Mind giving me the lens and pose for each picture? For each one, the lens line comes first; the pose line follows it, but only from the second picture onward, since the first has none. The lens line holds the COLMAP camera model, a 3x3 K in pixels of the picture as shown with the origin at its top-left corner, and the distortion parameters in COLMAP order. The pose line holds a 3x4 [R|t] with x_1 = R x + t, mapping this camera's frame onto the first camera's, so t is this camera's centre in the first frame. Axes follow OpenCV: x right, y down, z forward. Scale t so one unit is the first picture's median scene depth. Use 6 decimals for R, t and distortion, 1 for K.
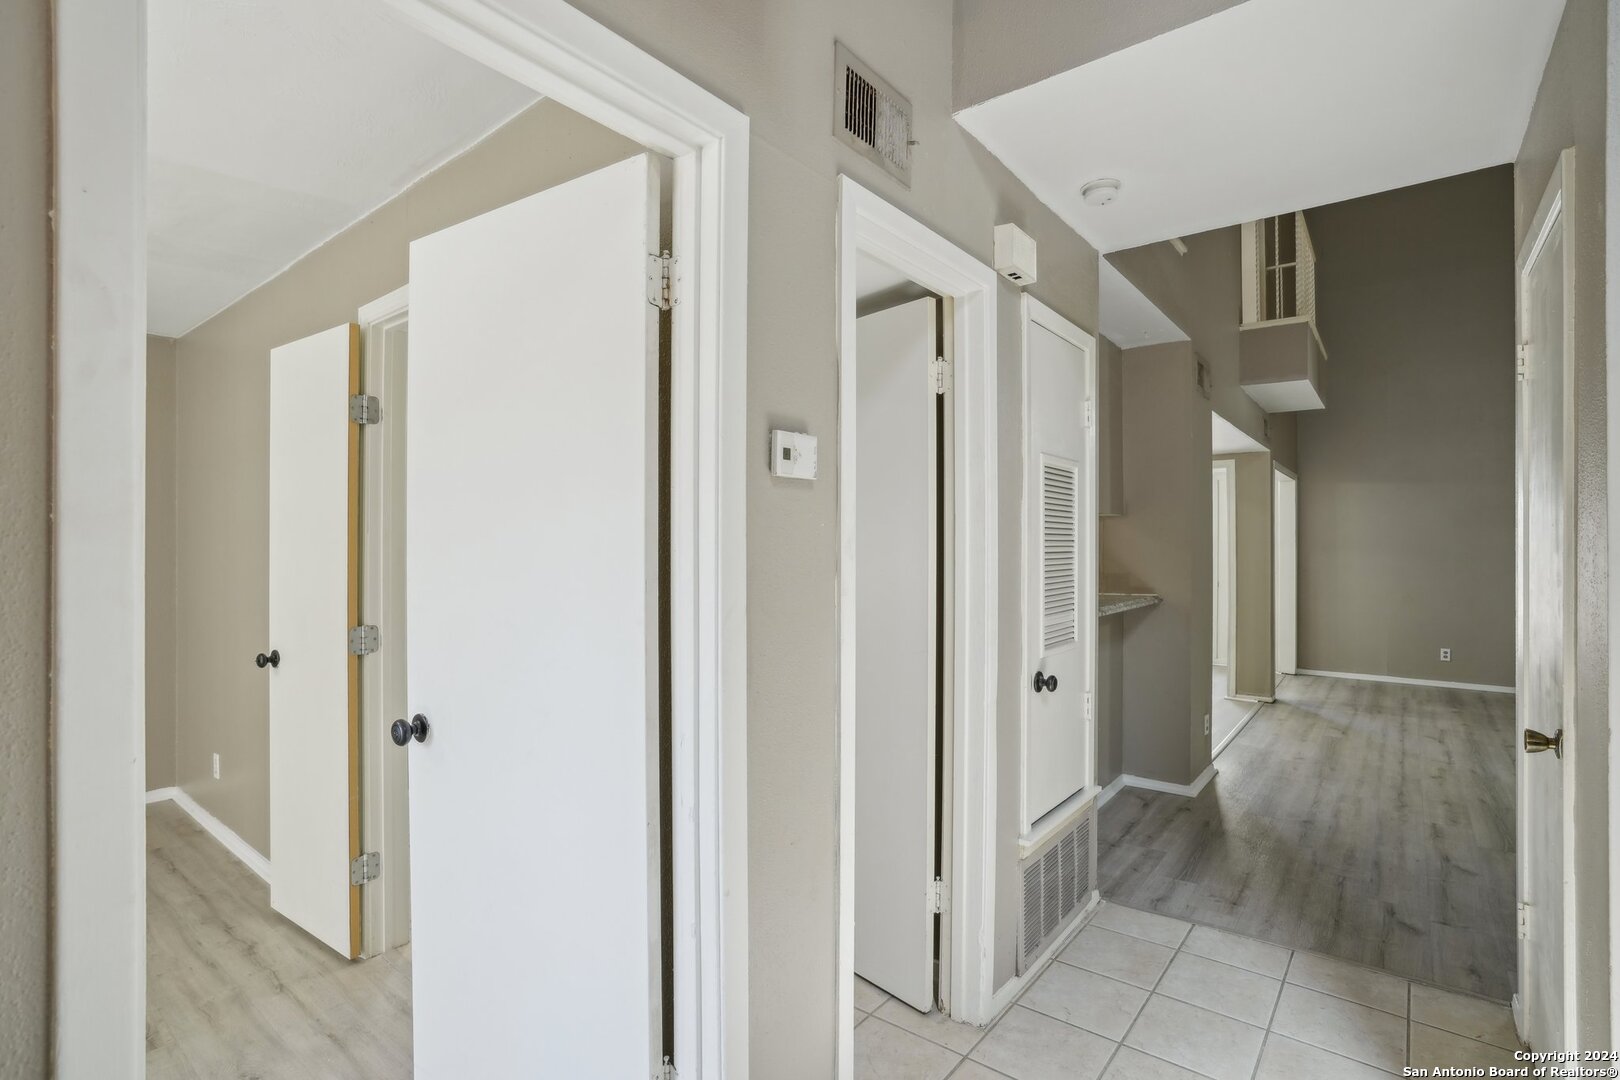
lens RADIAL K [[762.1, 0, 804.3], [0, 762.1, 542.0], [0, 0, 1]] dist [-0.050058, 0.024161]
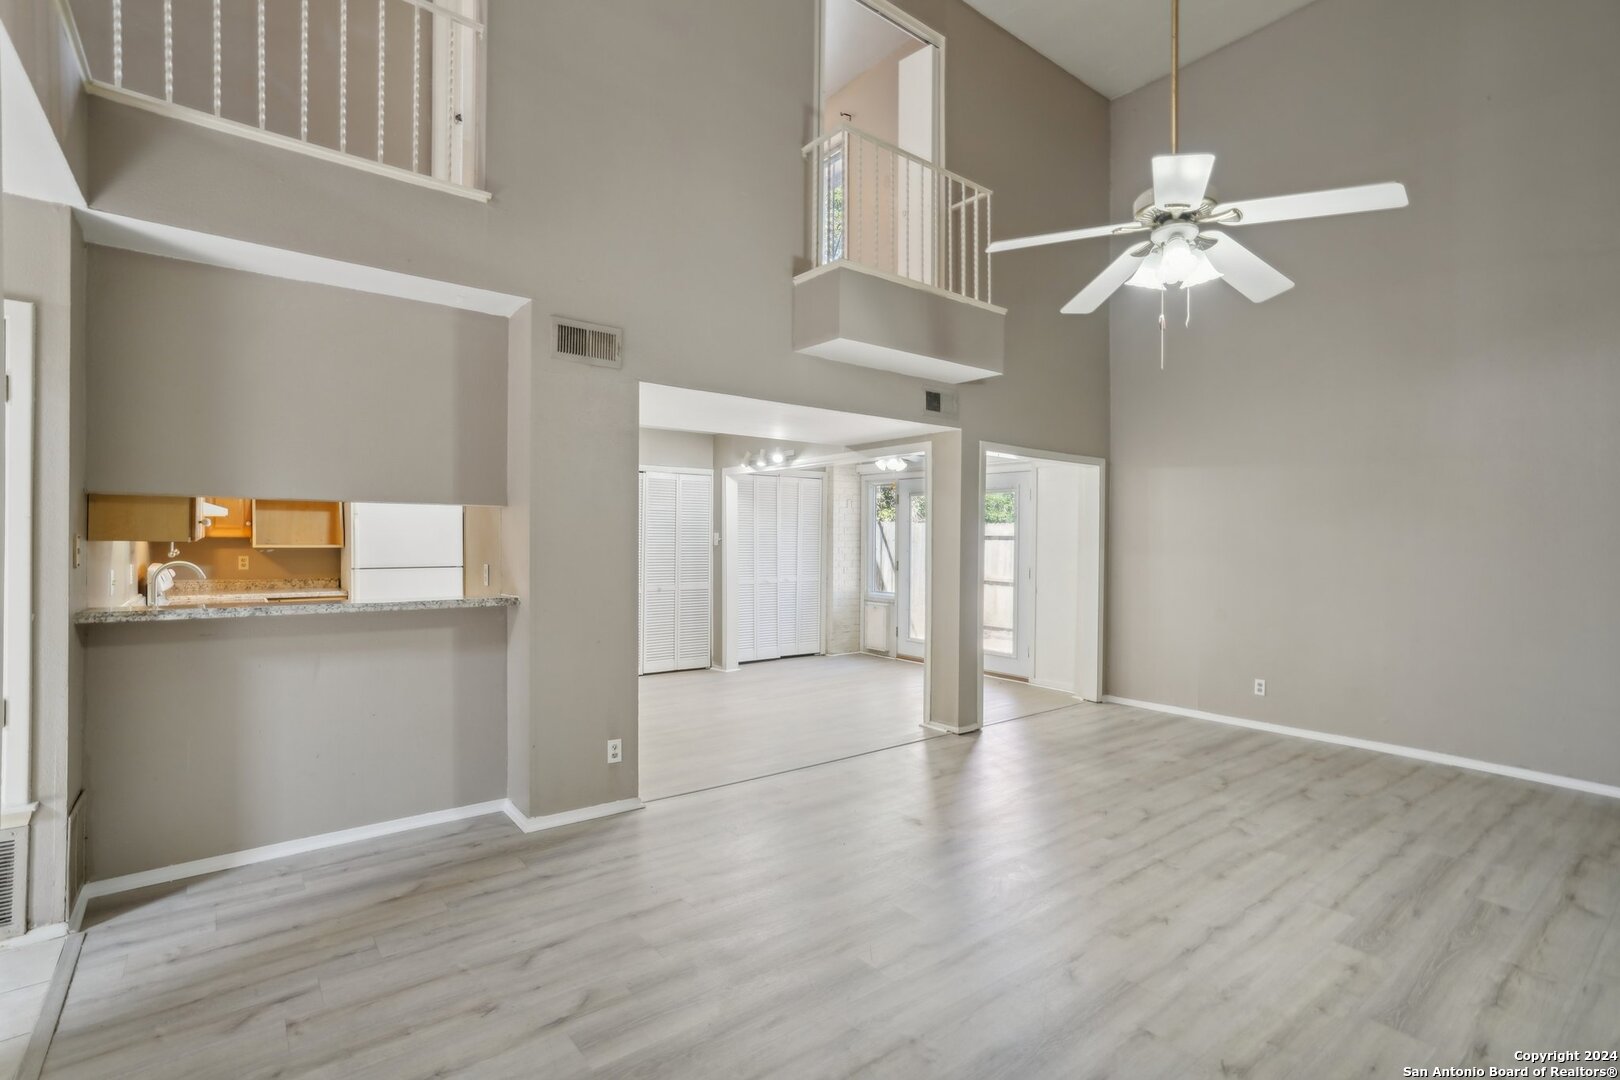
lens RADIAL K [[758.2, 0, 808.9], [0, 758.2, 551.4], [0, 0, 1]] dist [-0.035837, 0.025490]
pose [[0.973462, 0.010573, -0.228604, 1.139759], [-0.007530, 0.999871, 0.014177, 0.006777], [0.228725, -0.012079, 0.973416, 0.273389]]
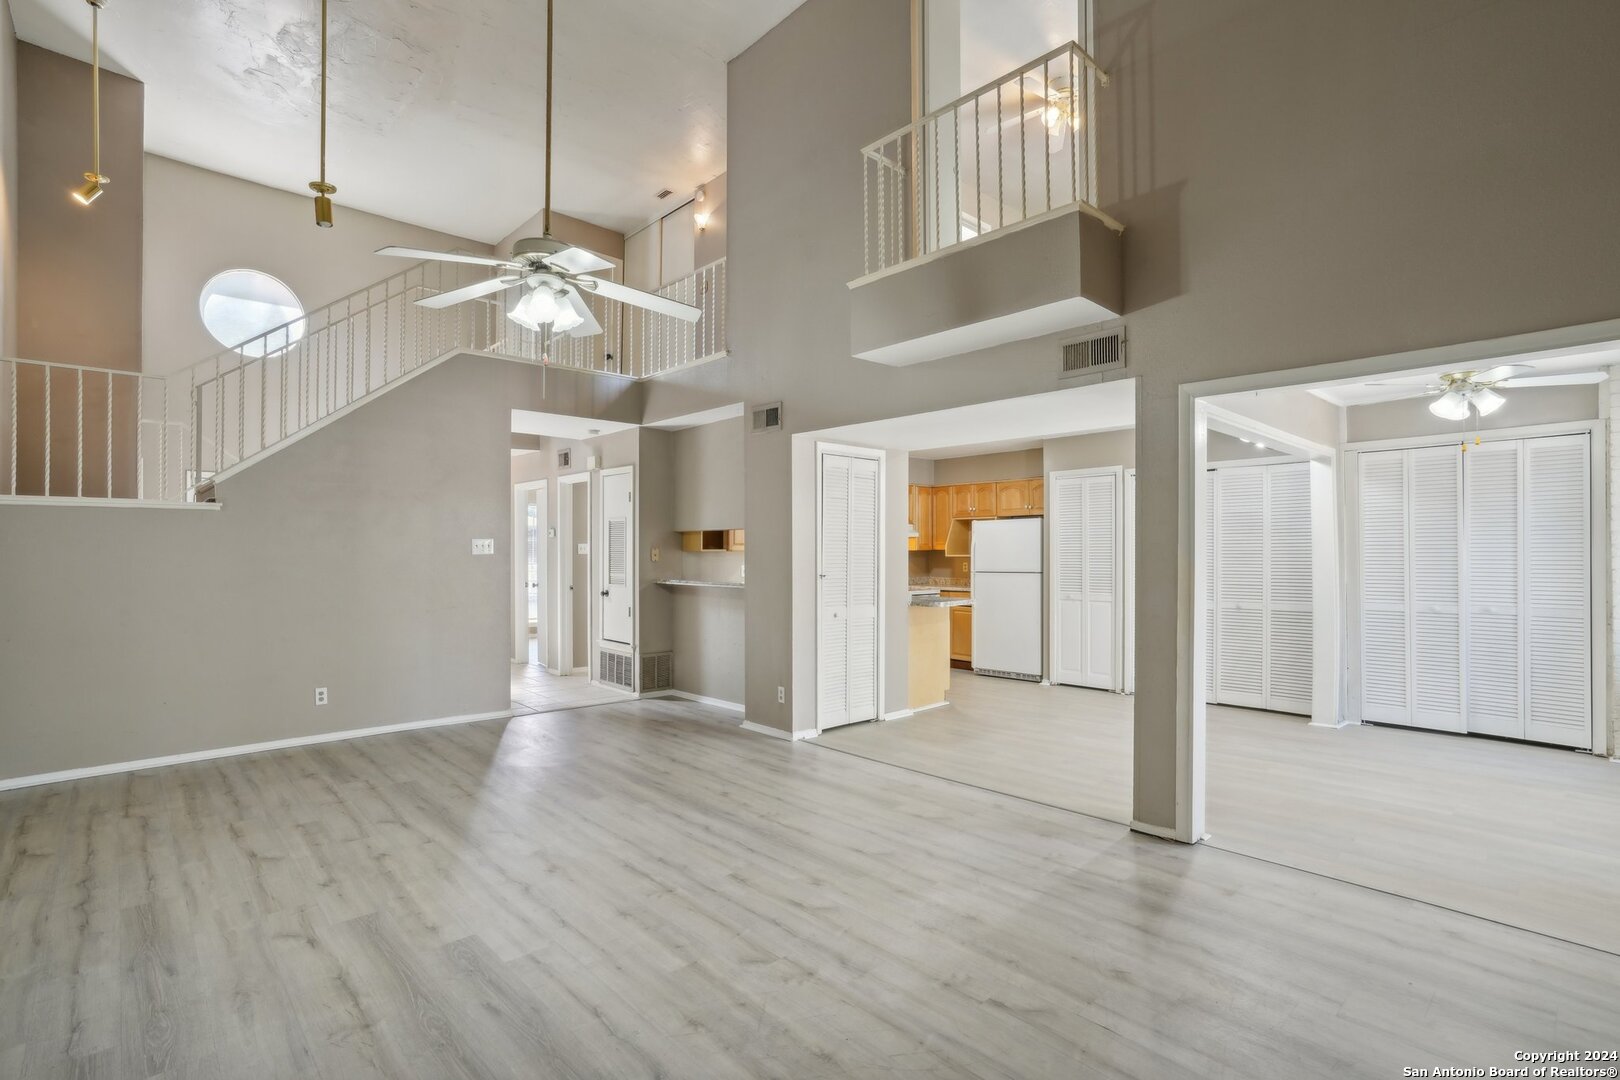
lens RADIAL K [[762.1, 0, 804.3], [0, 762.1, 542.0], [0, 0, 1]] dist [-0.050058, 0.024161]
pose [[-0.148434, -0.014532, -0.988816, 2.116233], [0.000236, 0.999891, -0.014730, 0.019461], [0.988922, -0.002419, -0.148414, 1.475103]]
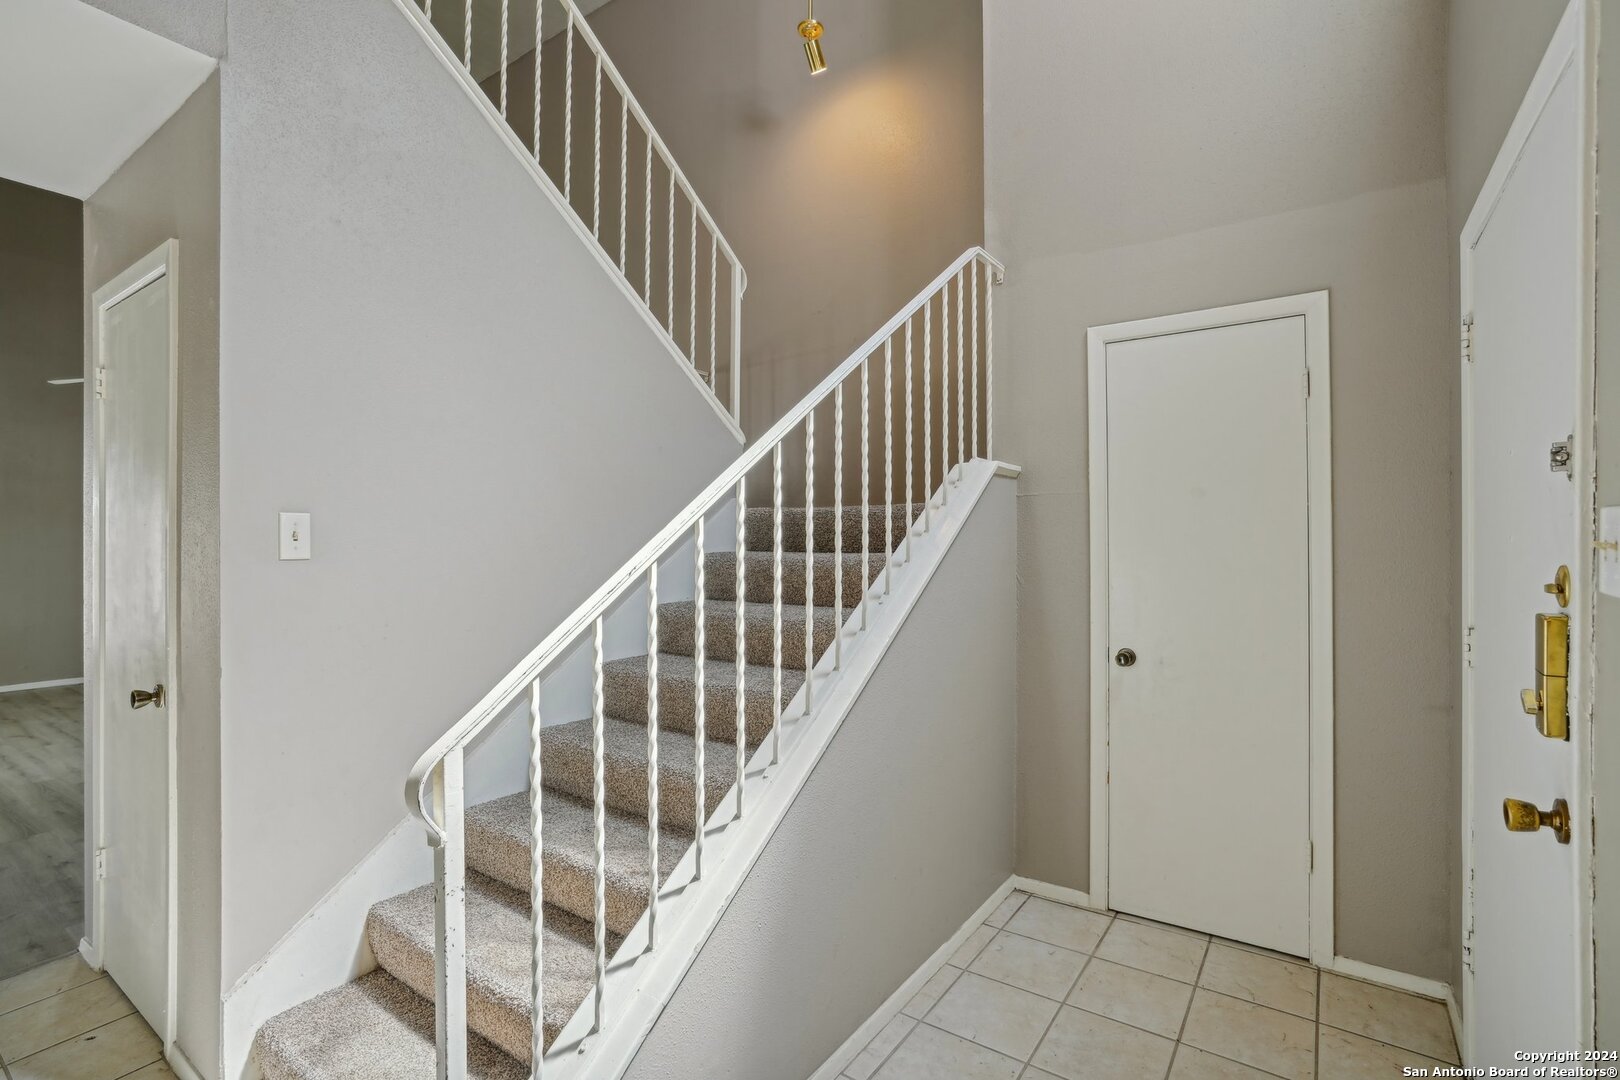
lens RADIAL K [[766.9, 0, 814.4], [0, 766.9, 536.6], [0, 0, 1]] dist [-0.053496, 0.027781]
pose [[-0.074870, 0.001445, 0.997192, -0.164928], [-0.001596, 0.999997, -0.001569, -0.001330], [-0.997192, -0.001709, -0.074868, -0.014804]]
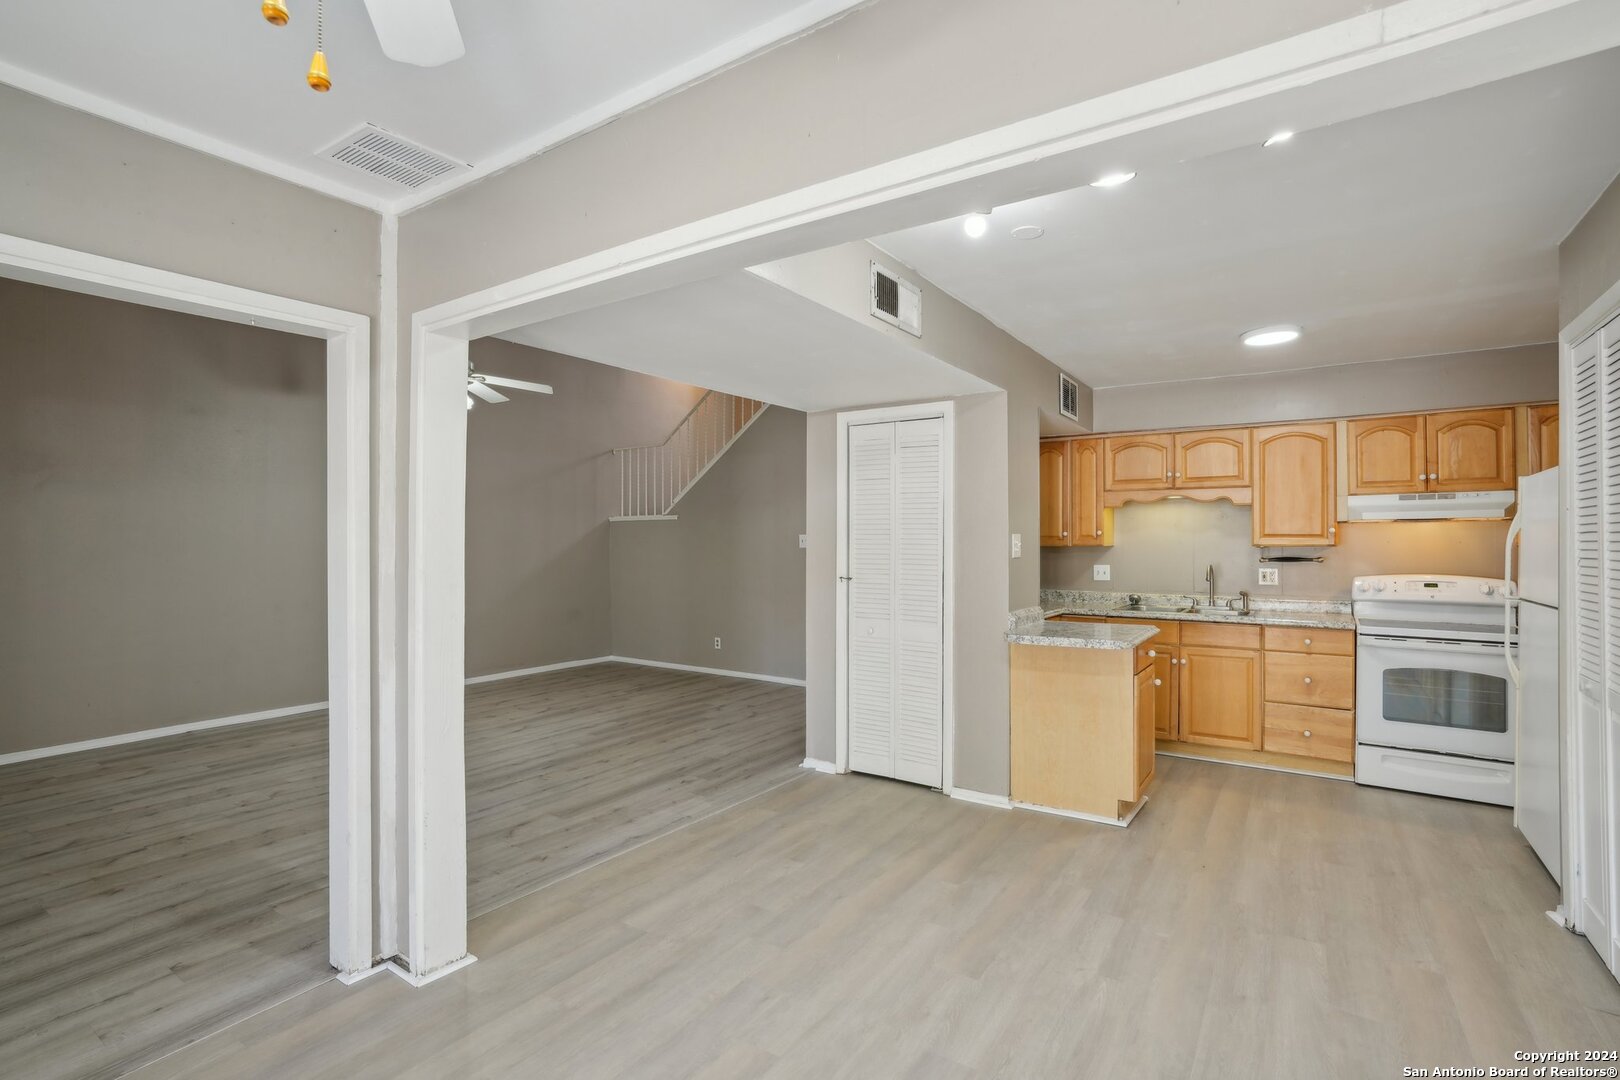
lens RADIAL K [[763.7, 0, 811.7], [0, 763.7, 534.0], [0, 0, 1]] dist [-0.049740, 0.028192]
pose [[-0.996834, -0.001272, -0.079499, 0.764674], [-0.000589, 0.999963, -0.008612, 0.002336], [0.079507, -0.008538, -0.996798, 2.501614]]
